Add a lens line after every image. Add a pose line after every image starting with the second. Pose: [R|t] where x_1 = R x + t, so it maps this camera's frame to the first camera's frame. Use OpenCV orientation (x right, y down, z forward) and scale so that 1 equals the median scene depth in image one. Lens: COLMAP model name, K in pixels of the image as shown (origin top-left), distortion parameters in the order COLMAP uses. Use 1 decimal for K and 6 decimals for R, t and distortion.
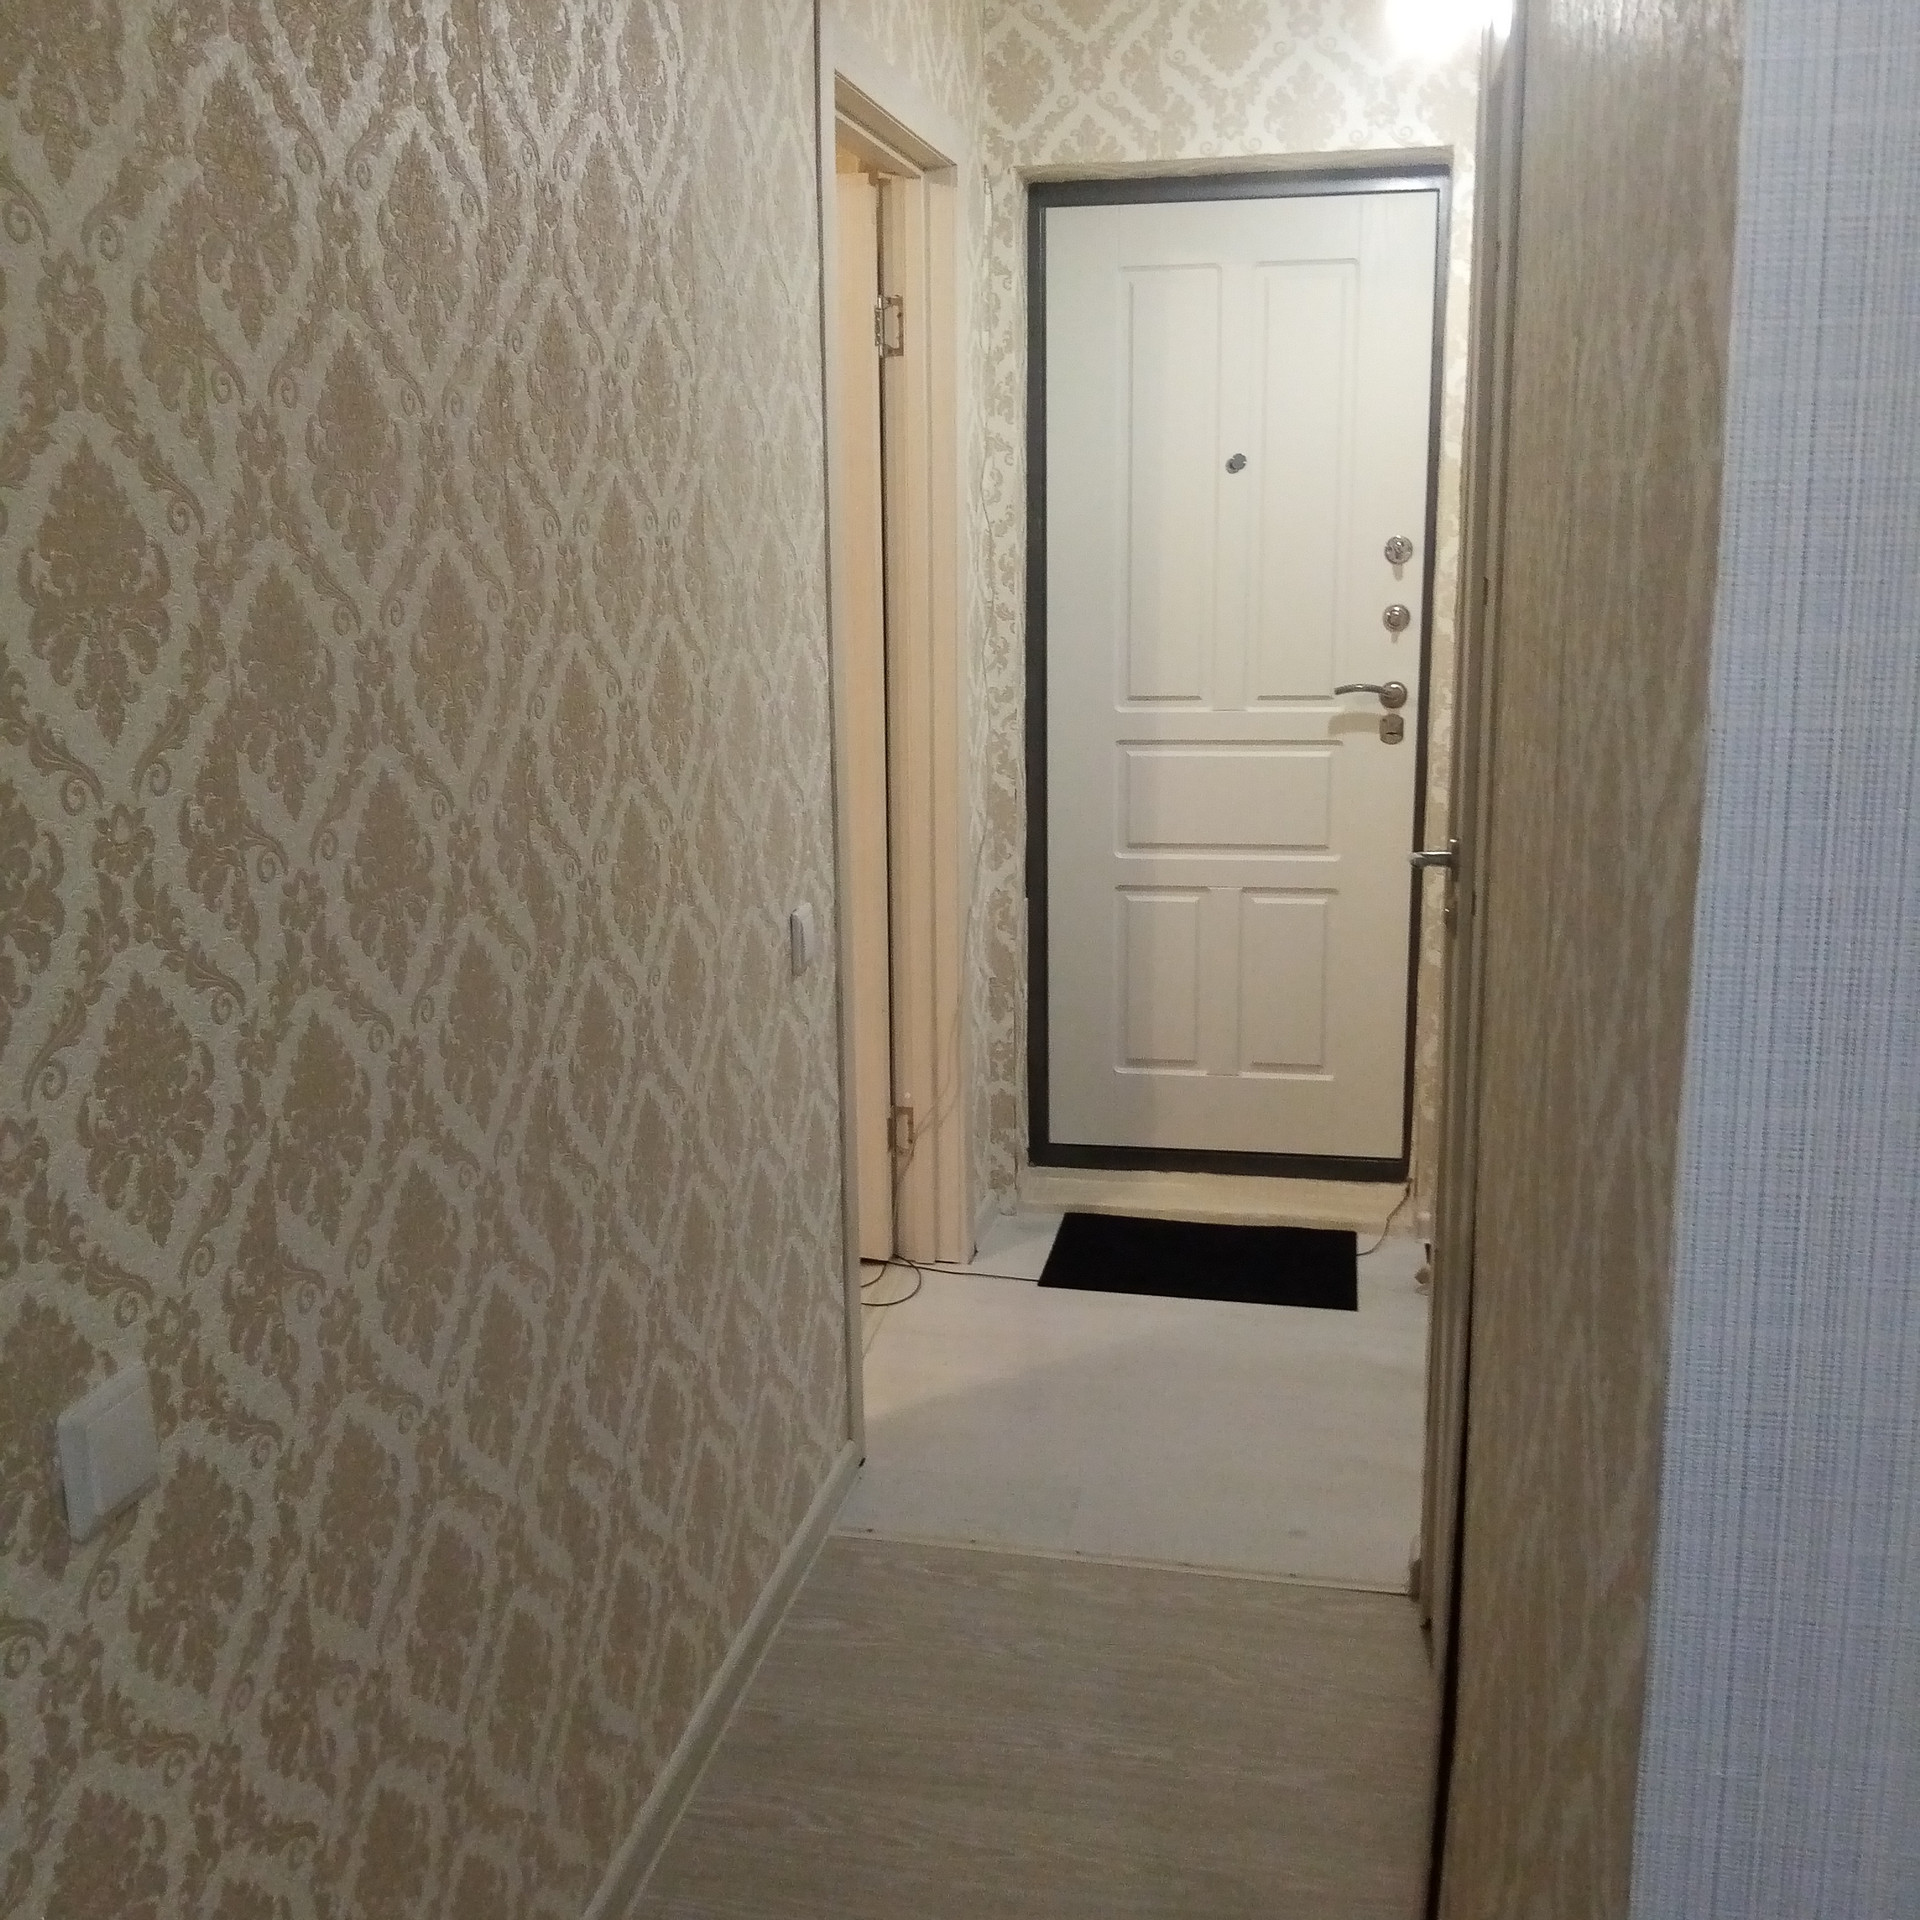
lens RADIAL K [[2031.2, 0, 960.0], [0, 2031.2, 960.0], [0, 0, 1]] dist [0.103389, -0.227894]
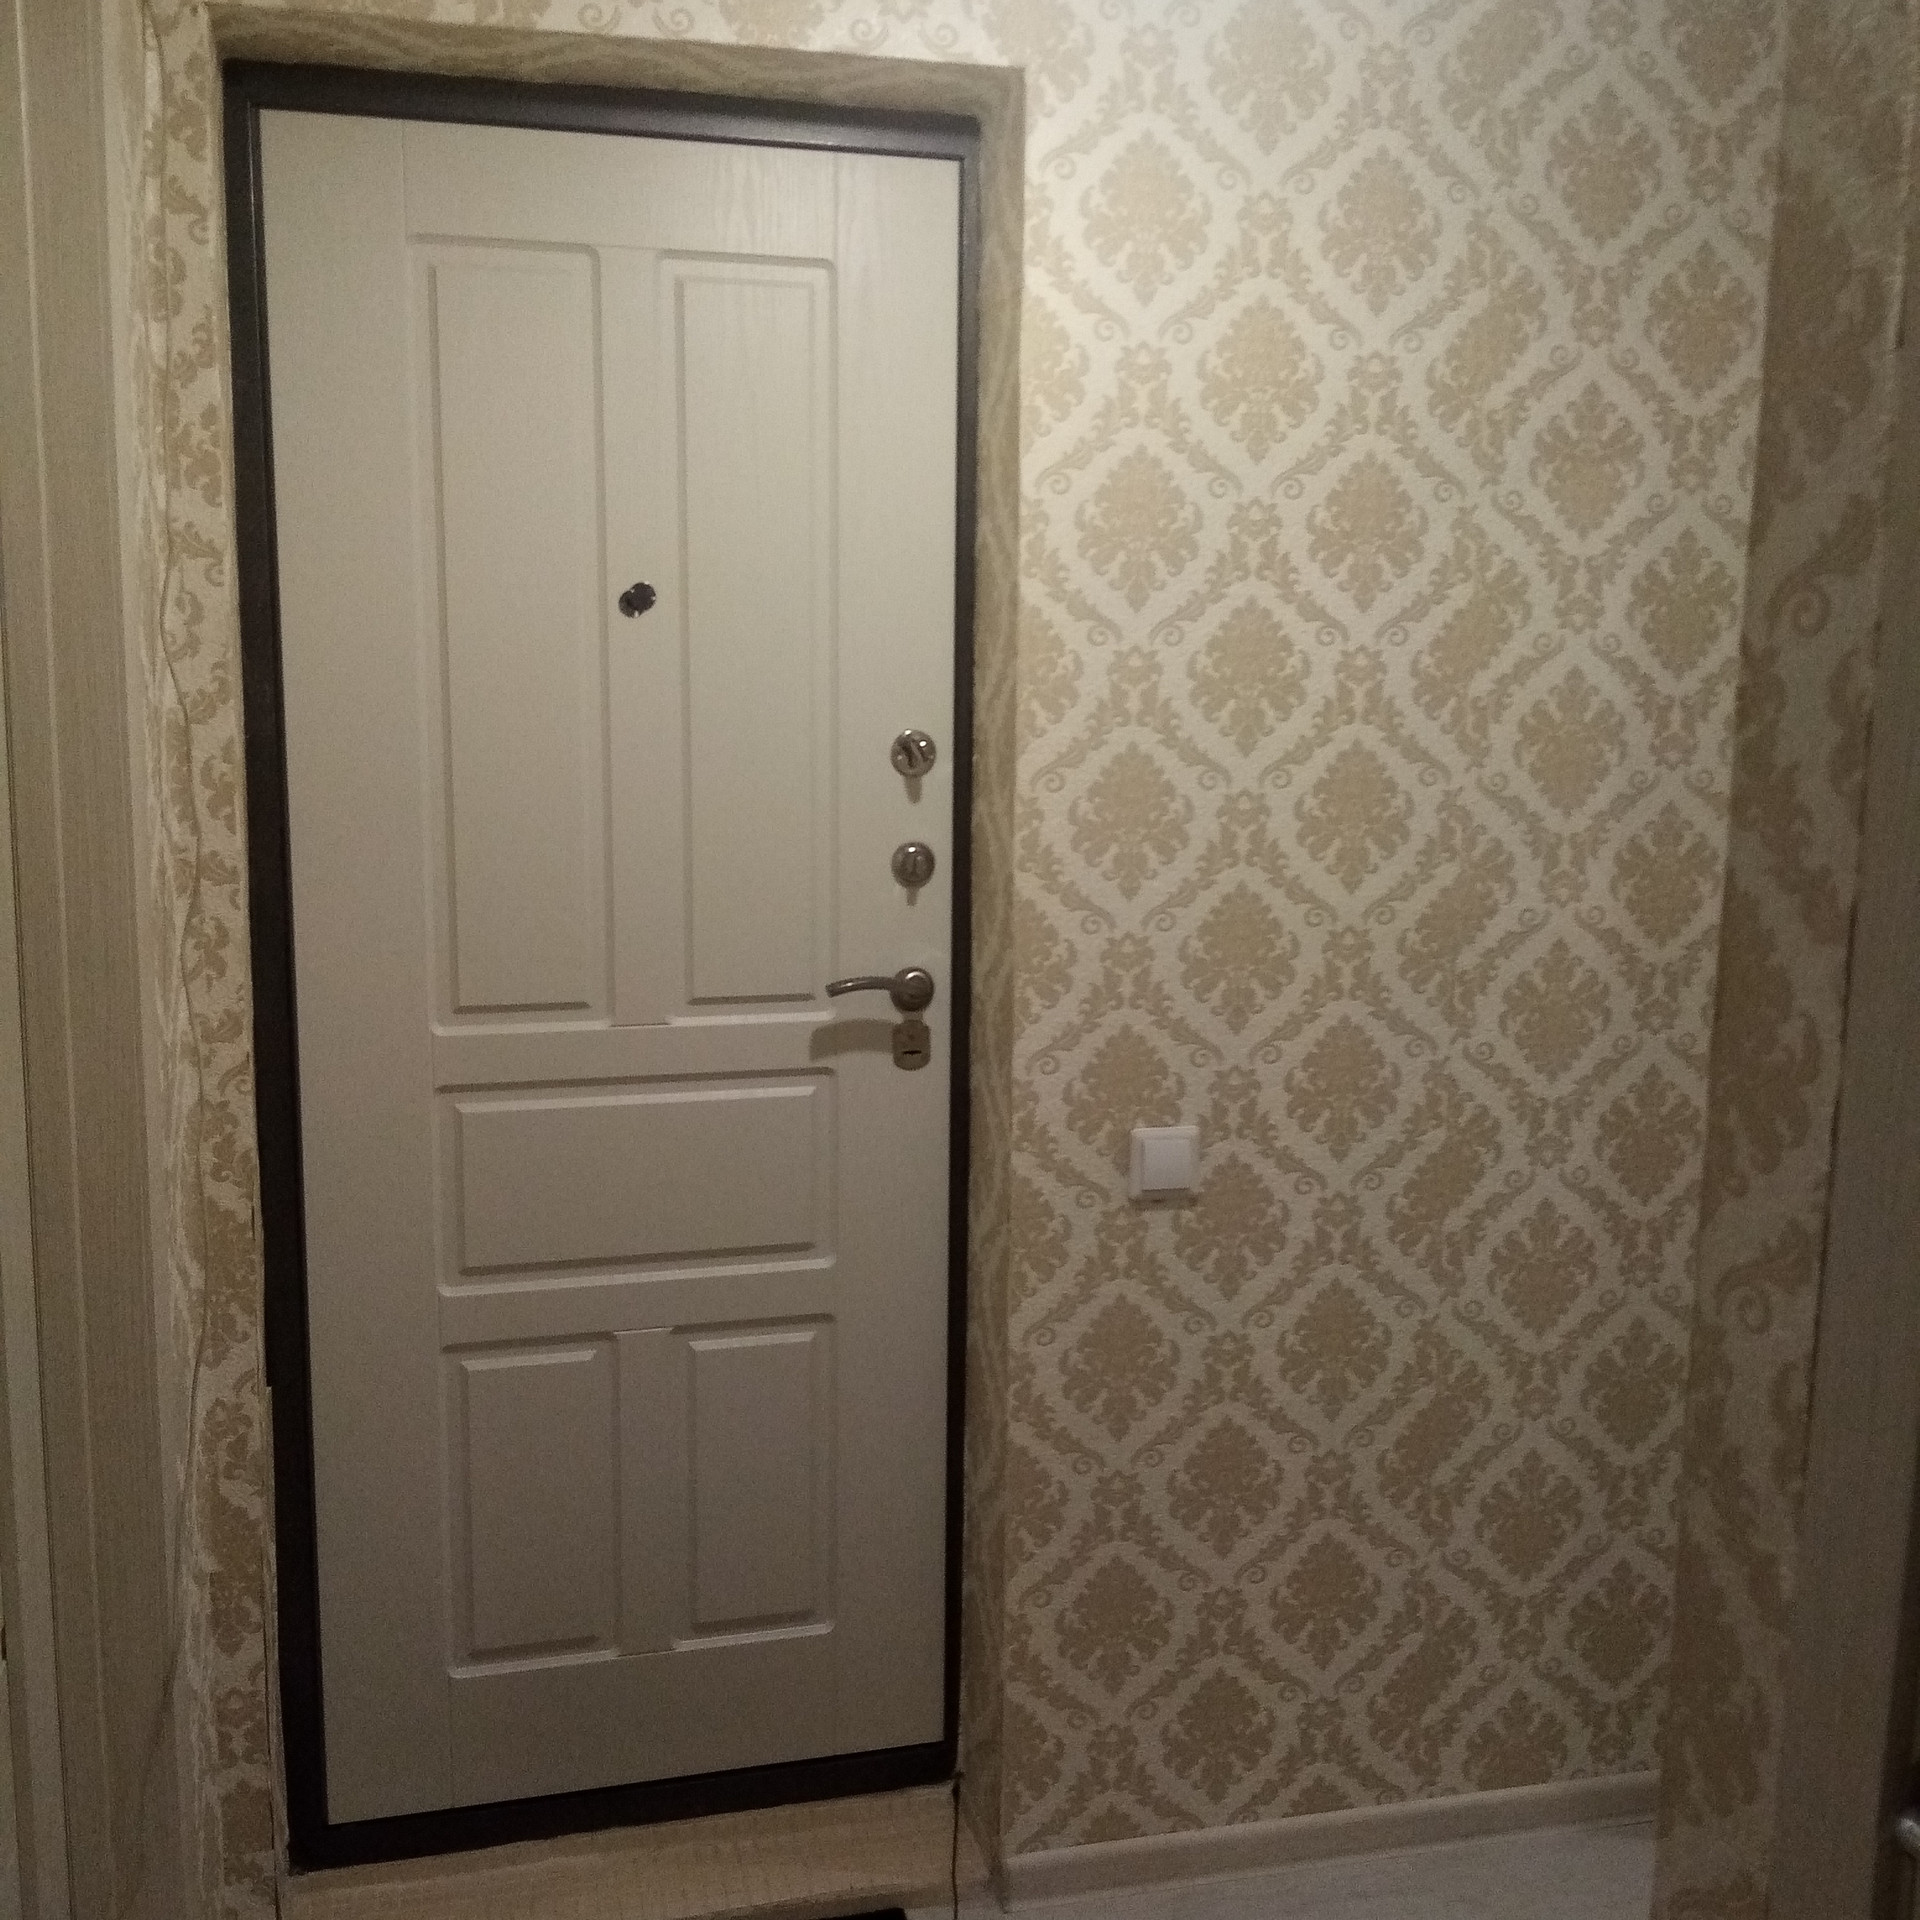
lens RADIAL K [[2031.2, 0, 960.0], [0, 2031.2, 960.0], [0, 0, 1]] dist [0.103389, -0.227894]
pose [[0.908340, -0.041555, 0.416163, -0.023144], [0.068002, 0.996485, -0.048924, -0.108886], [-0.412667, 0.072740, 0.907973, 0.454043]]
